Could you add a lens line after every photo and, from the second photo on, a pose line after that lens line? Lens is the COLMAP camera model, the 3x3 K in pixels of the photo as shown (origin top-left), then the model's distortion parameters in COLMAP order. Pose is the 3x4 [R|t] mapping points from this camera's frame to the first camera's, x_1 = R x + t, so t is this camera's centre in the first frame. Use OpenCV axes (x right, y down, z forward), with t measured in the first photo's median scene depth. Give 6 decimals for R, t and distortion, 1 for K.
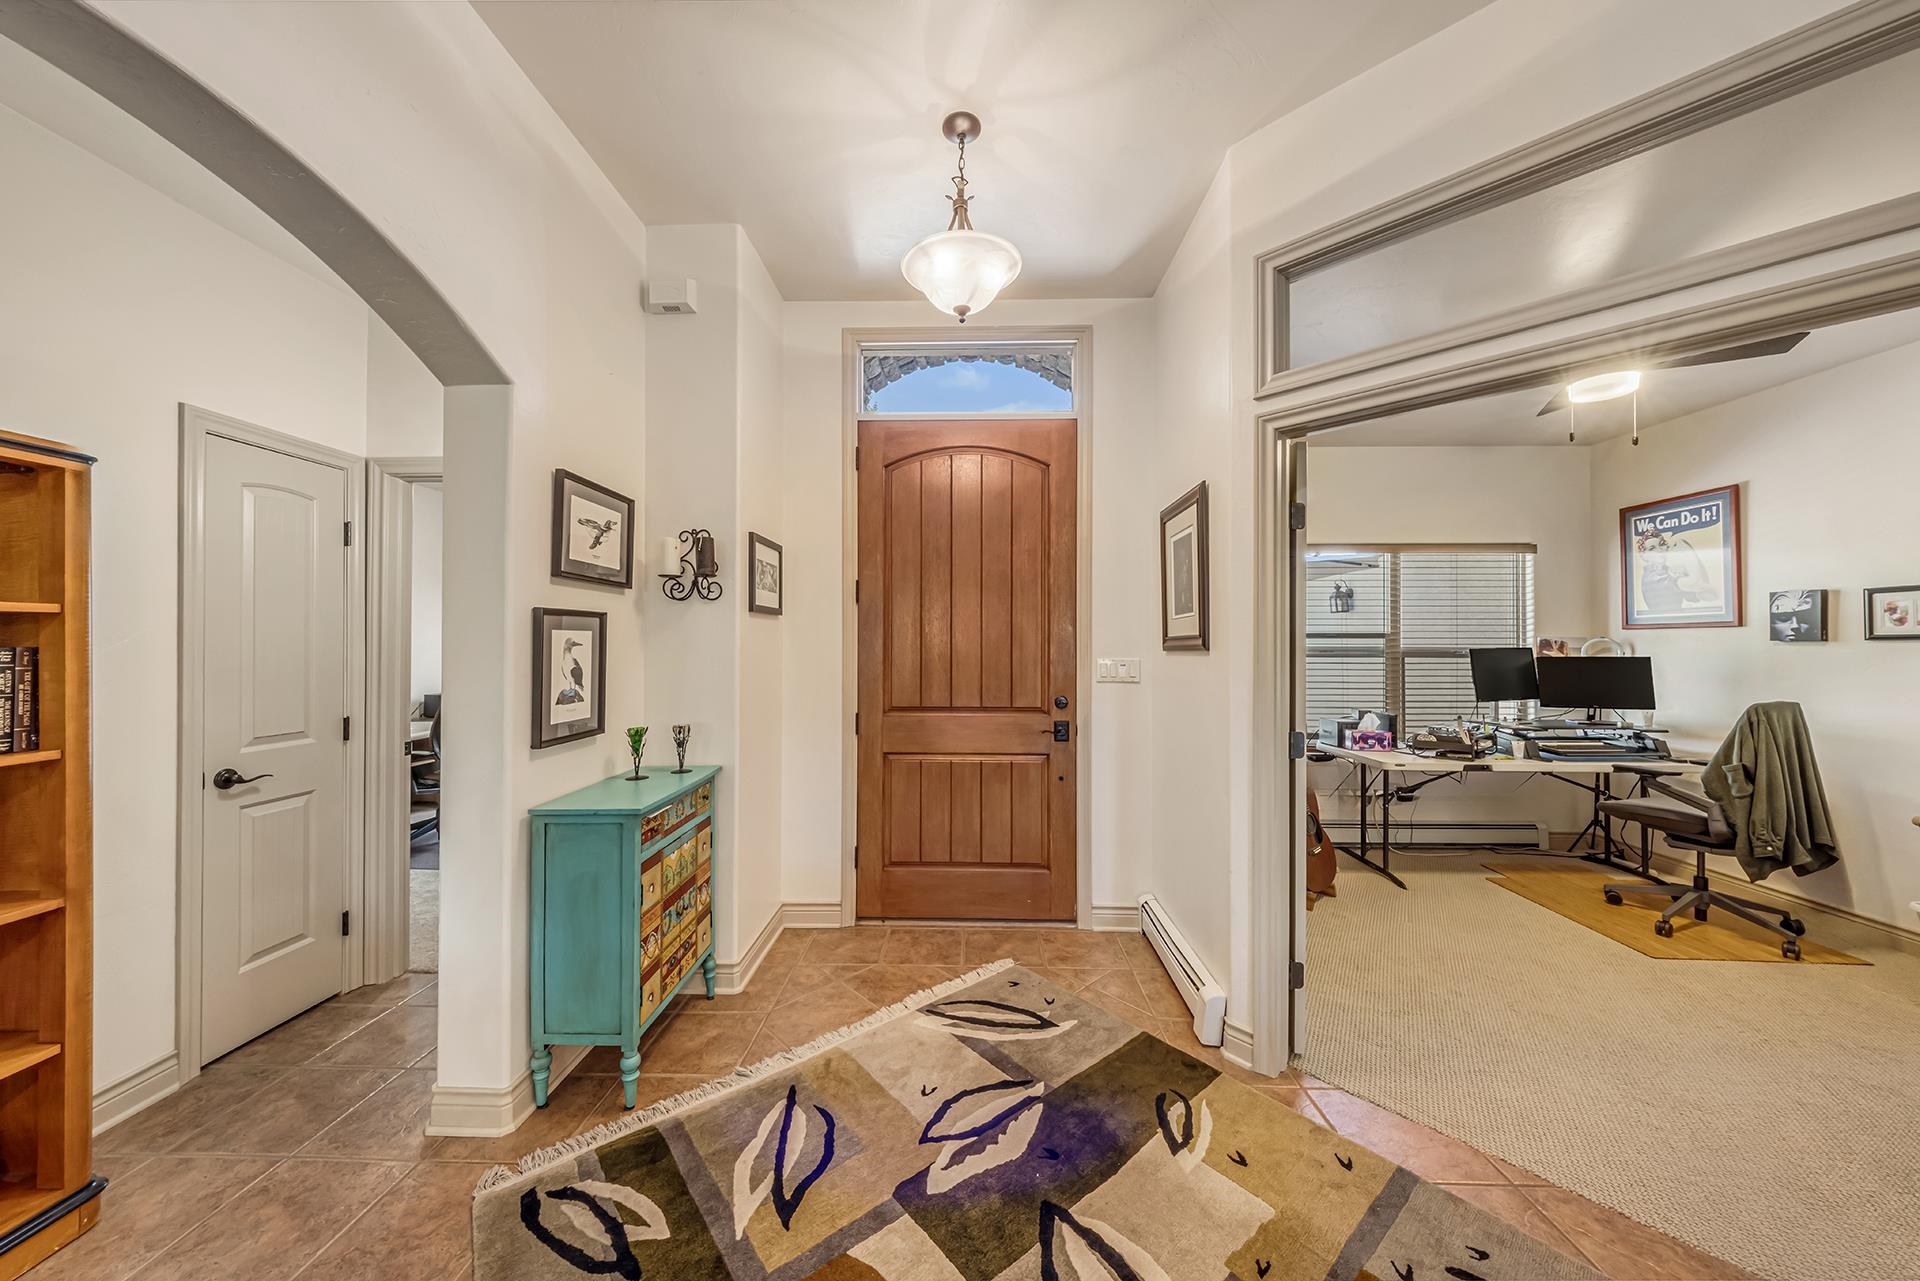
lens RADIAL K [[663.8, 0, 943.8], [0, 663.8, 639.7], [0, 0, 1]] dist [-0.011705, 0.002946]
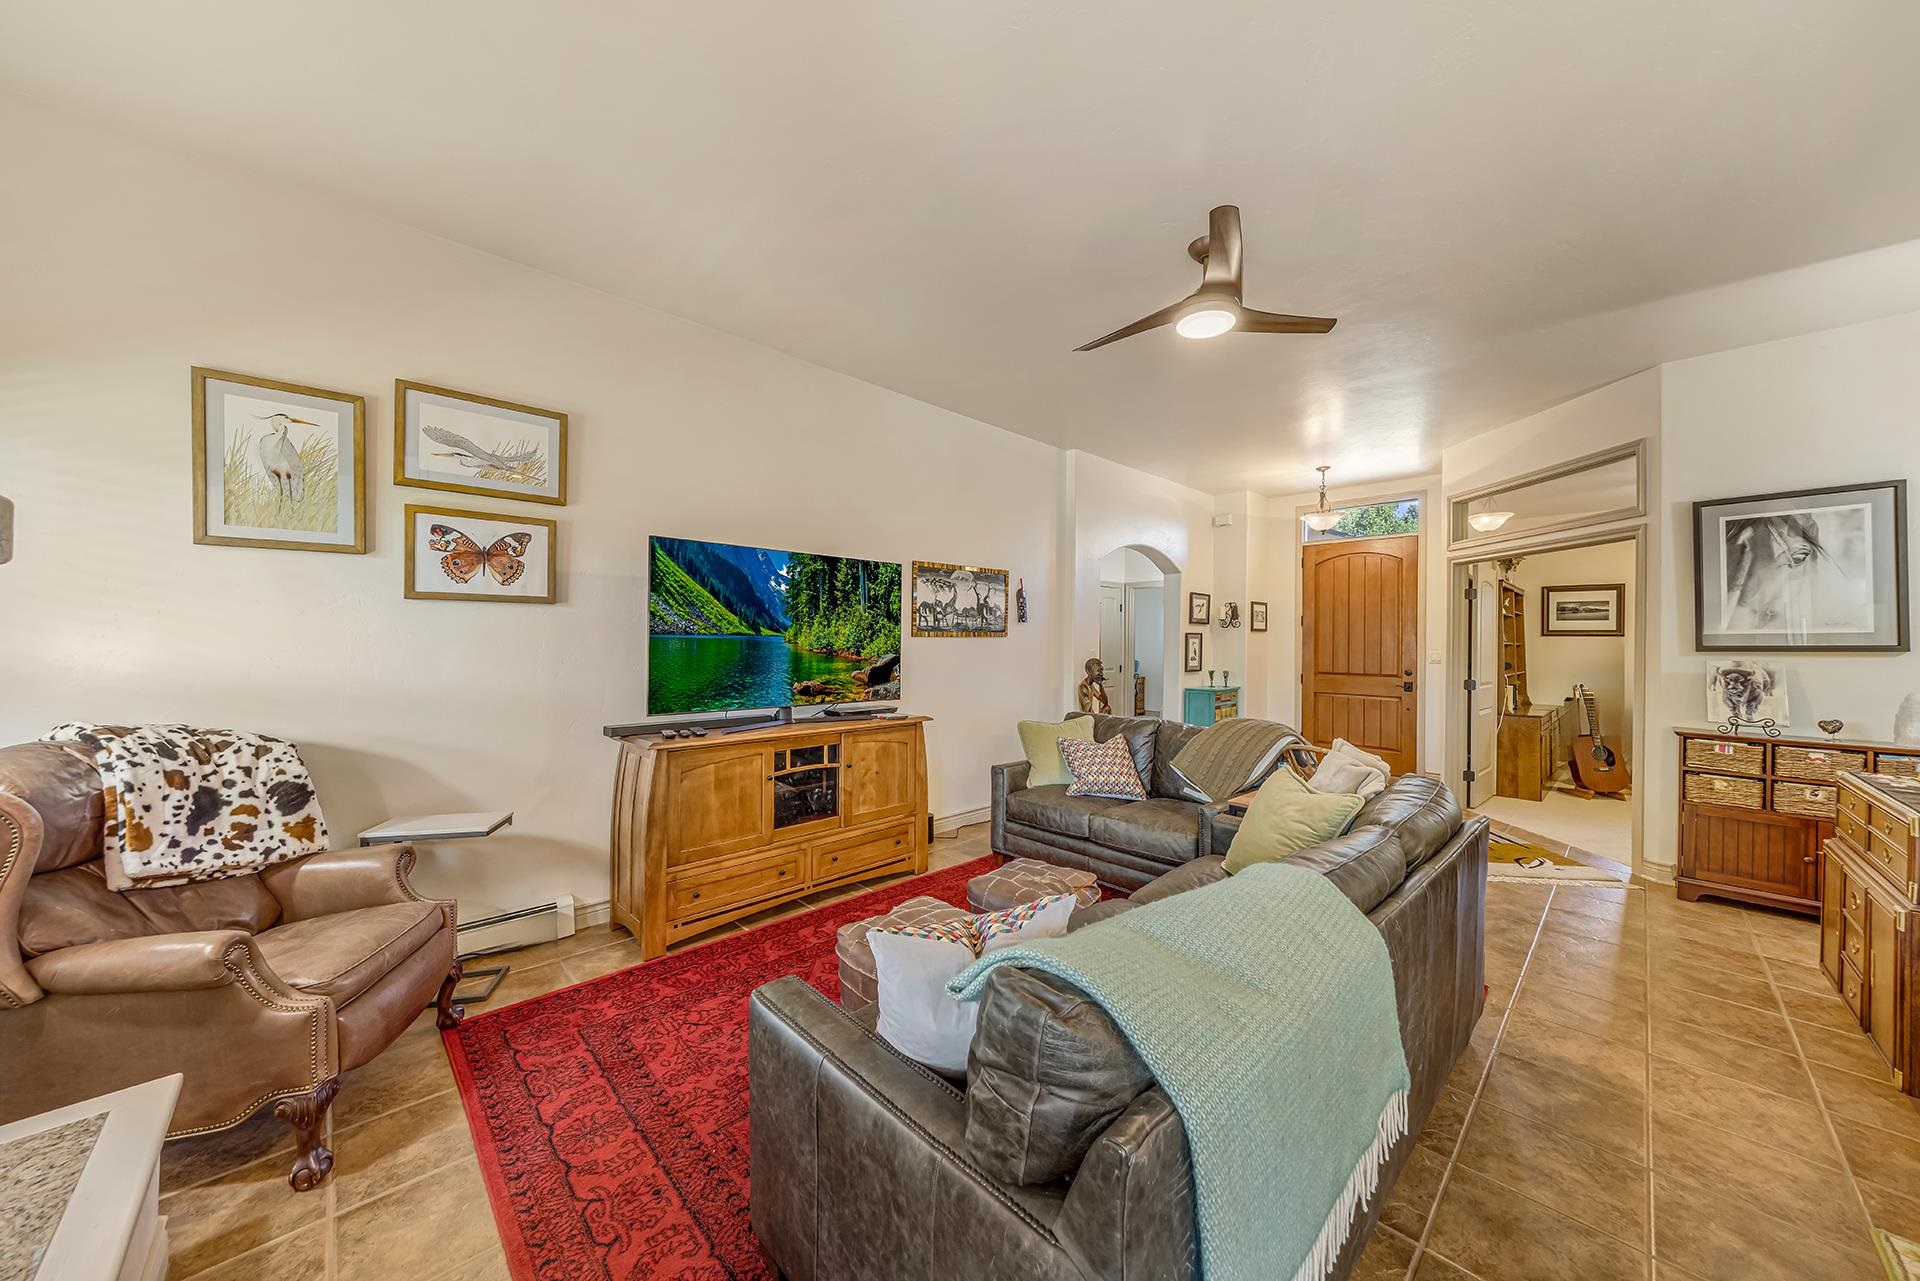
lens RADIAL K [[663.8, 0, 943.8], [0, 663.8, 639.7], [0, 0, 1]] dist [-0.011705, 0.002946]
pose [[0.717767, 0.006663, -0.696251, 0.518508], [-0.004805, 0.999978, 0.004617, -0.011530], [0.696266, 0.000032, 0.717784, -1.370313]]
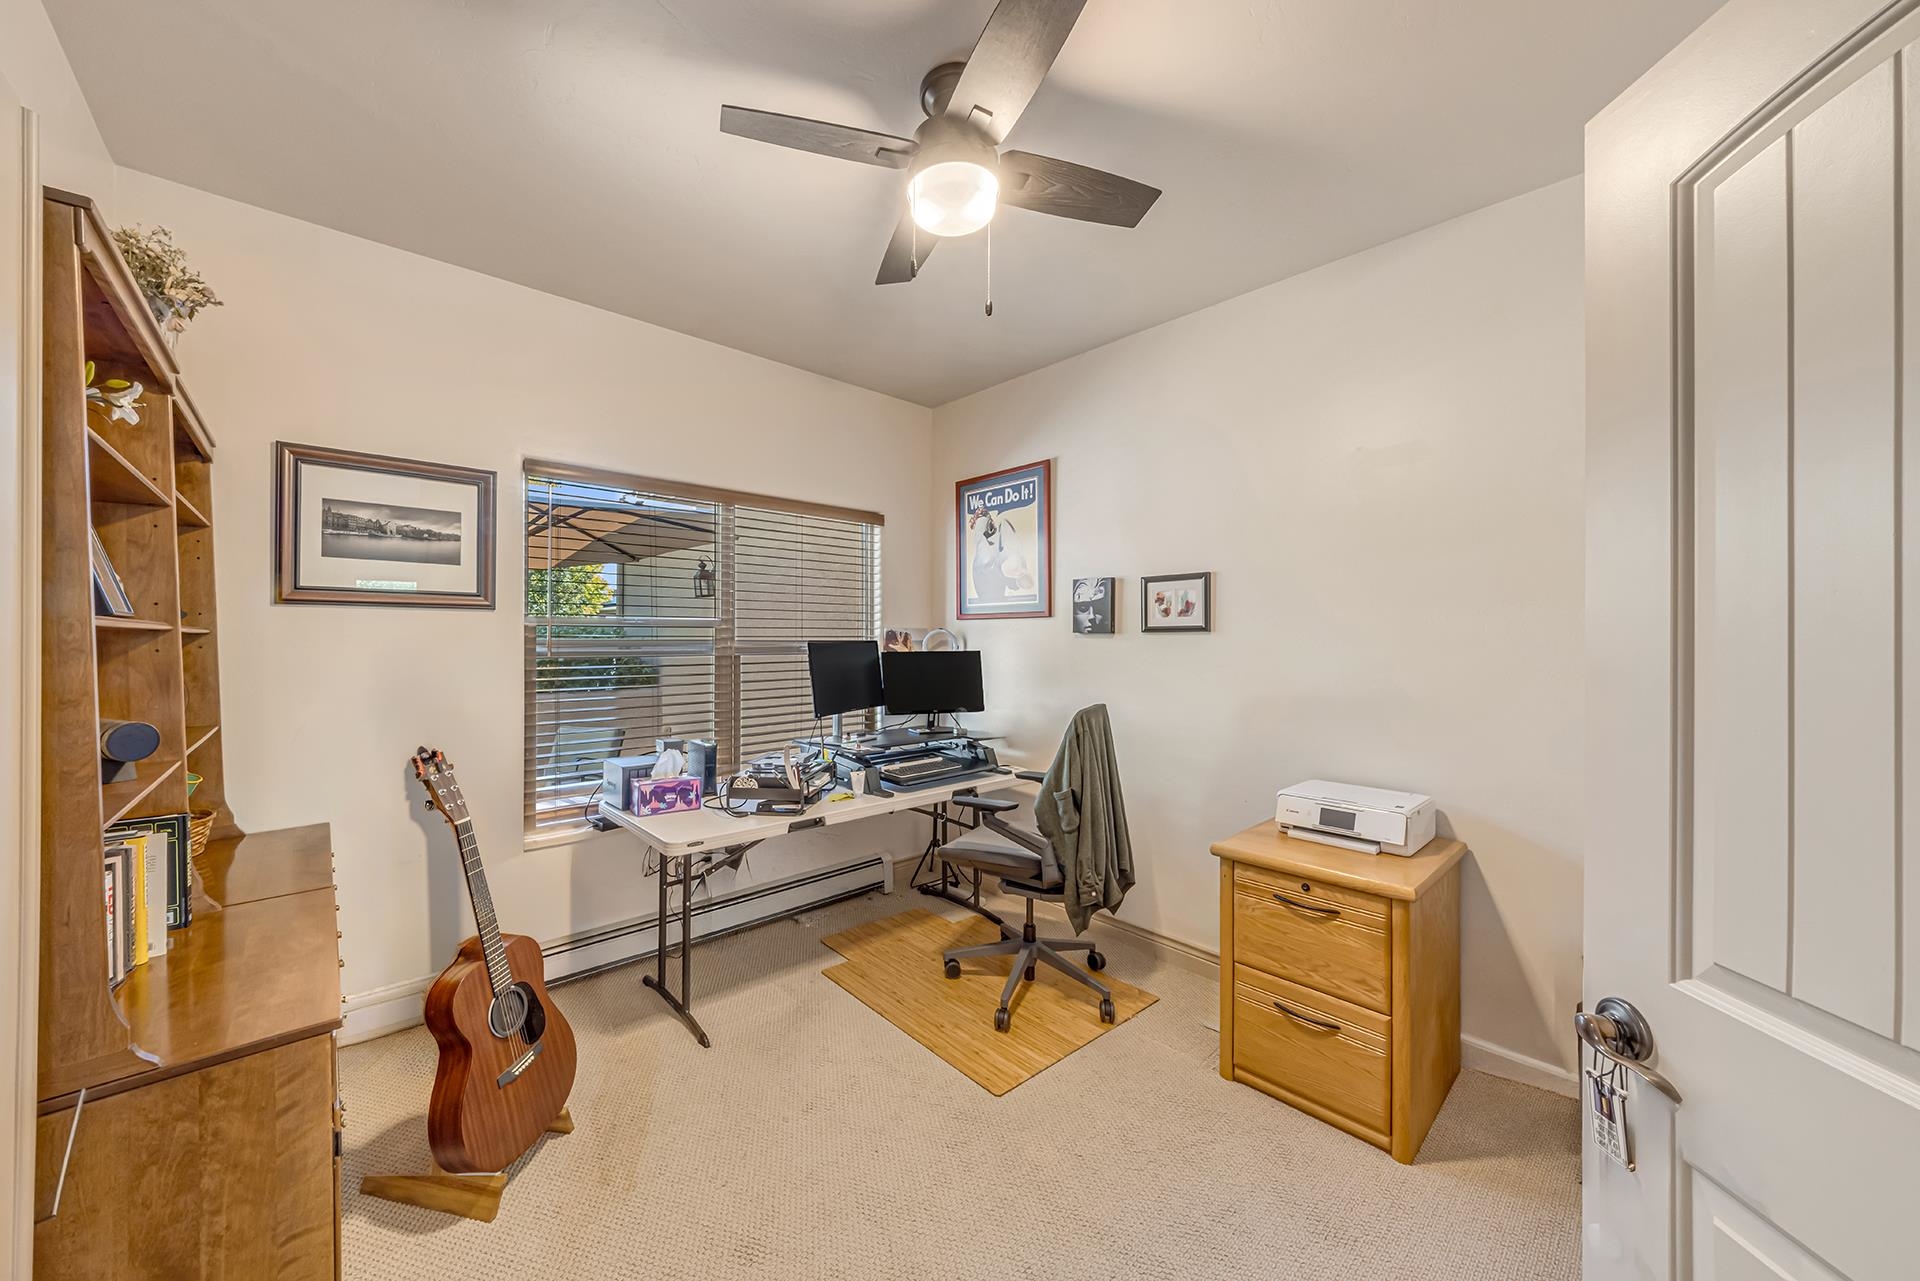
lens RADIAL K [[663.8, 0, 943.8], [0, 663.8, 639.7], [0, 0, 1]] dist [-0.011705, 0.002946]
pose [[0.696278, -0.002477, 0.717768, 0.423229], [-0.005430, 0.999947, 0.008719, 0.003798], [-0.717751, -0.009968, 0.696228, 0.436804]]
